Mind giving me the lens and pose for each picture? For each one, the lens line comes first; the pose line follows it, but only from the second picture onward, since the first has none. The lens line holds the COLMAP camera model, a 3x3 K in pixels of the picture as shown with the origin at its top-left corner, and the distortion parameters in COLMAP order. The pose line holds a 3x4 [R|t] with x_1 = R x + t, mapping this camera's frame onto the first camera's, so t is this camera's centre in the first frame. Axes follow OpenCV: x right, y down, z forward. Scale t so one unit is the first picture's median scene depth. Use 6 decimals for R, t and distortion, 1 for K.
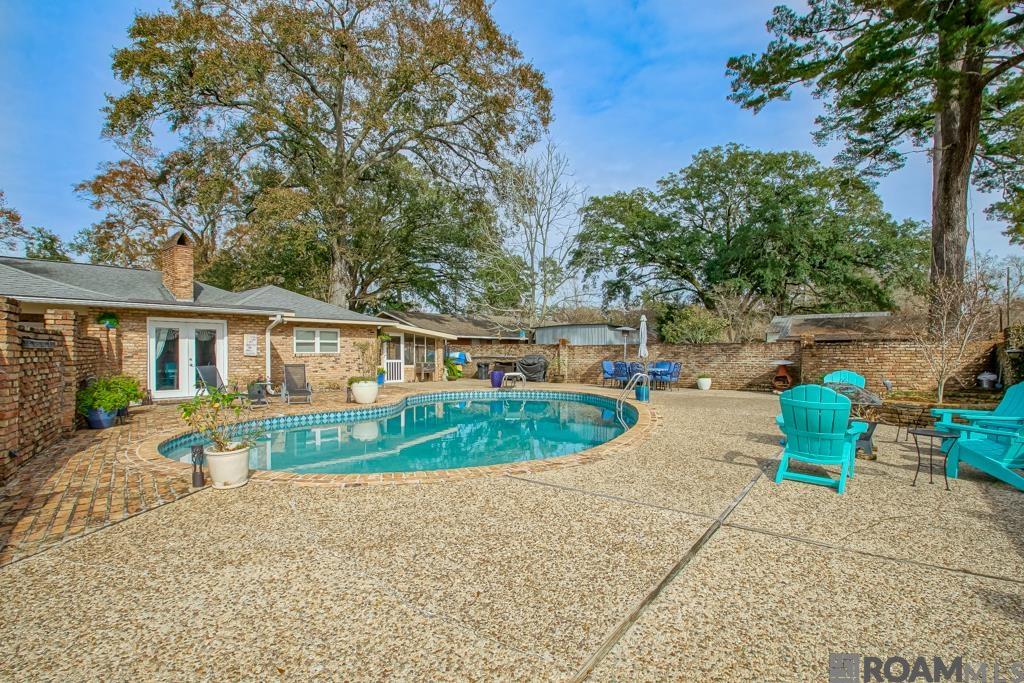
lens RADIAL K [[489.1, 0, 513.2], [0, 489.1, 334.4], [0, 0, 1]] dist [-0.001861, -0.000360]
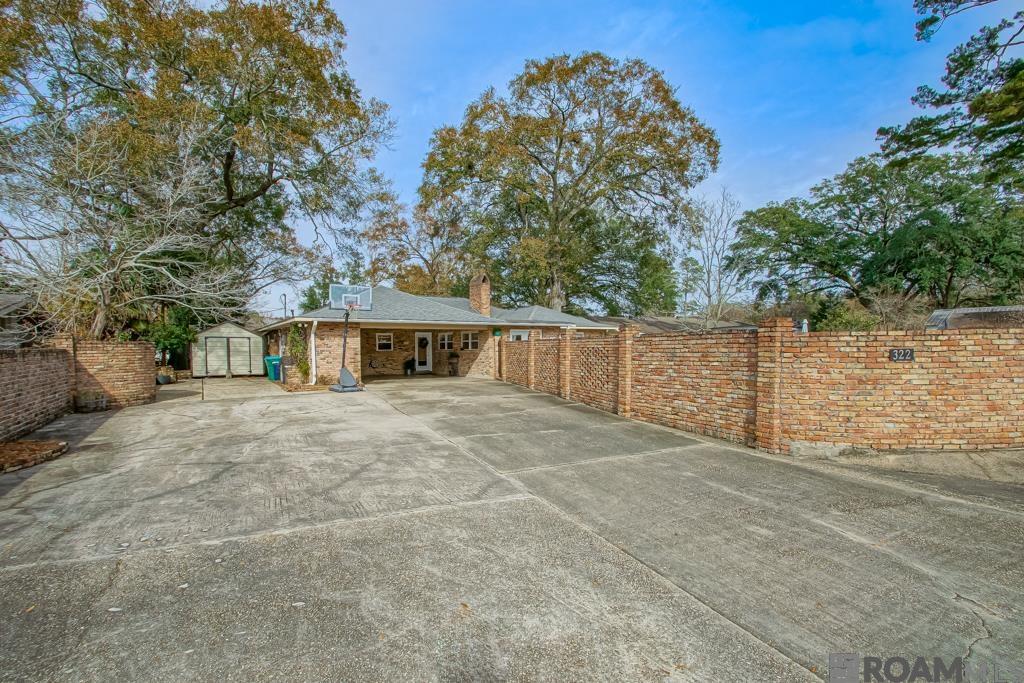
lens RADIAL K [[470.0, 0, 509.5], [0, 470.0, 348.1], [0, 0, 1]] dist [0.032672, -0.026403]
pose [[0.964849, -0.006703, -0.262720, -0.087811], [0.017544, 0.999088, 0.038940, -0.011065], [0.262219, -0.042180, 0.964086, -0.240343]]
